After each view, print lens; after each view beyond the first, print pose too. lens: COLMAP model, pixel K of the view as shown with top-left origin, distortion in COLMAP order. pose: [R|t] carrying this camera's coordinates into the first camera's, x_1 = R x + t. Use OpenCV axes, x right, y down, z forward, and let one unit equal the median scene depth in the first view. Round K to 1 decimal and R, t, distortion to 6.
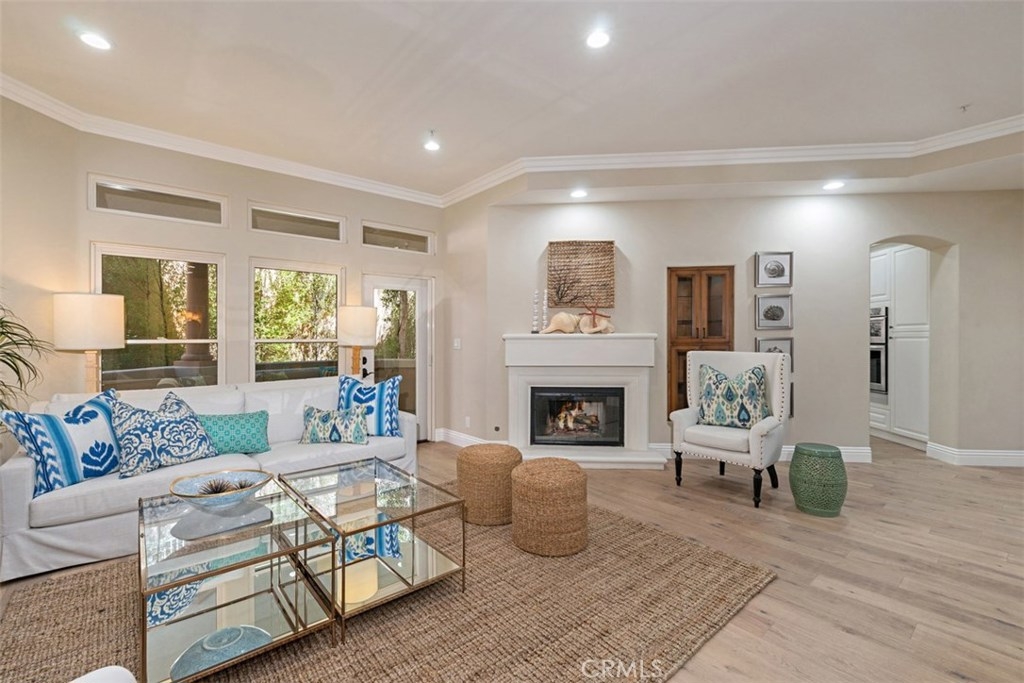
lens RADIAL K [[448.0, 0, 506.4], [0, 448.0, 338.3], [0, 0, 1]] dist [0.000208, 0.000425]
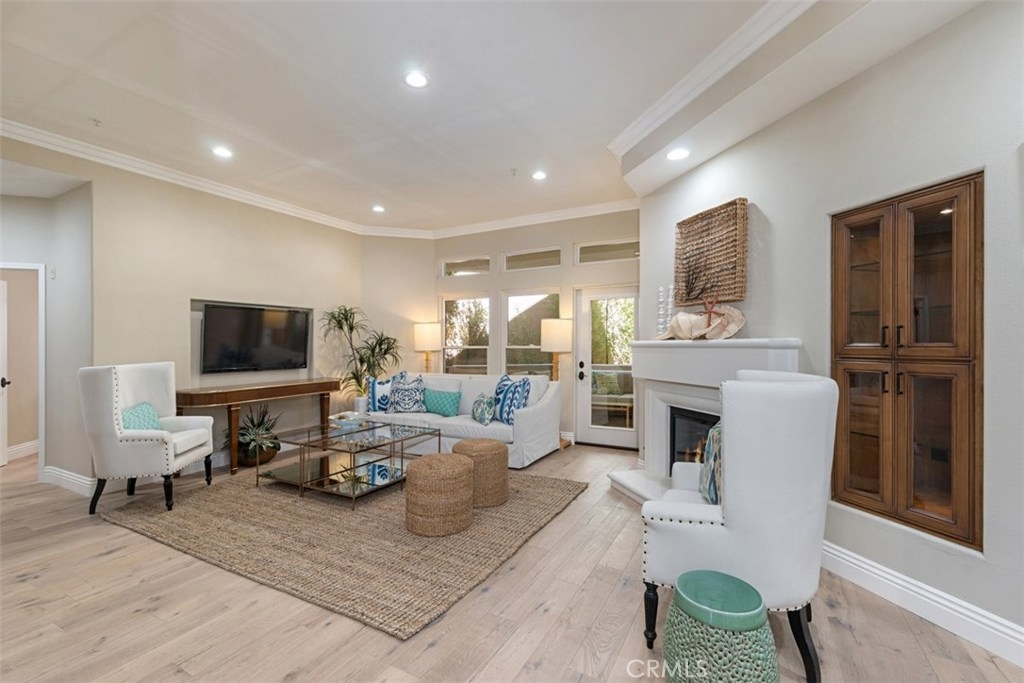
lens RADIAL K [[448.0, 0, 514.1], [0, 448.0, 342.5], [0, 0, 1]] dist [0.000208, 0.000425]
pose [[0.362139, -0.003980, -0.932116, 0.887599], [0.000821, 0.999992, -0.003950, -0.004588], [0.932124, 0.000665, 0.362139, 0.550757]]
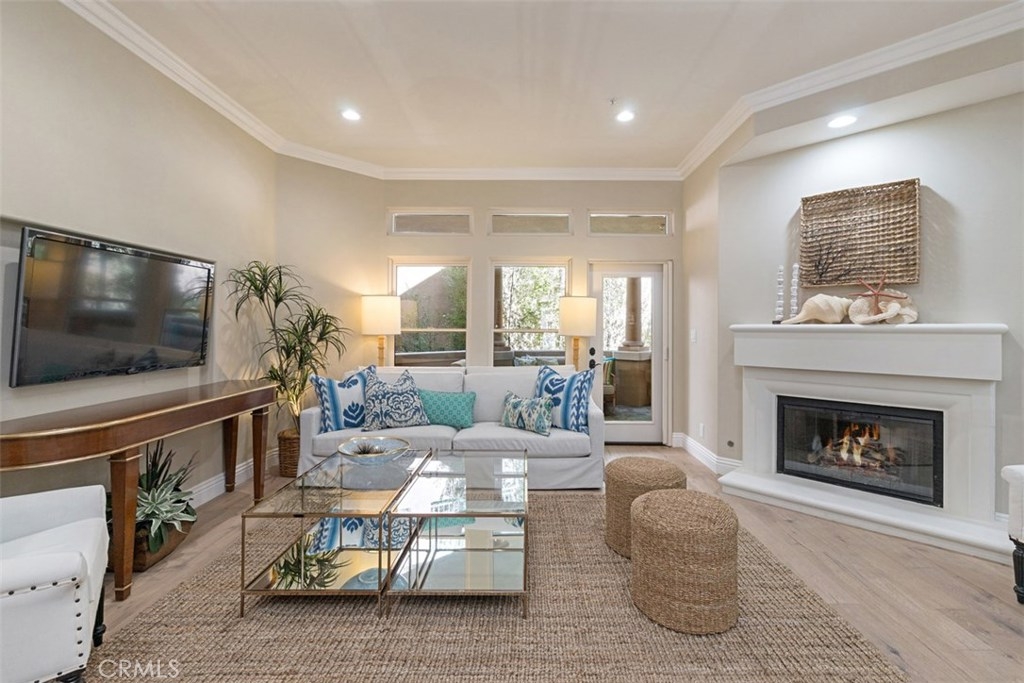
lens RADIAL K [[448.0, 0, 518.5], [0, 448.0, 328.9], [0, 0, 1]] dist [0.000208, 0.000425]
pose [[0.767512, 0.006108, -0.641006, 0.252898], [-0.007193, 0.999974, 0.000916, -0.000933], [0.640994, 0.003908, 0.767536, 0.178955]]
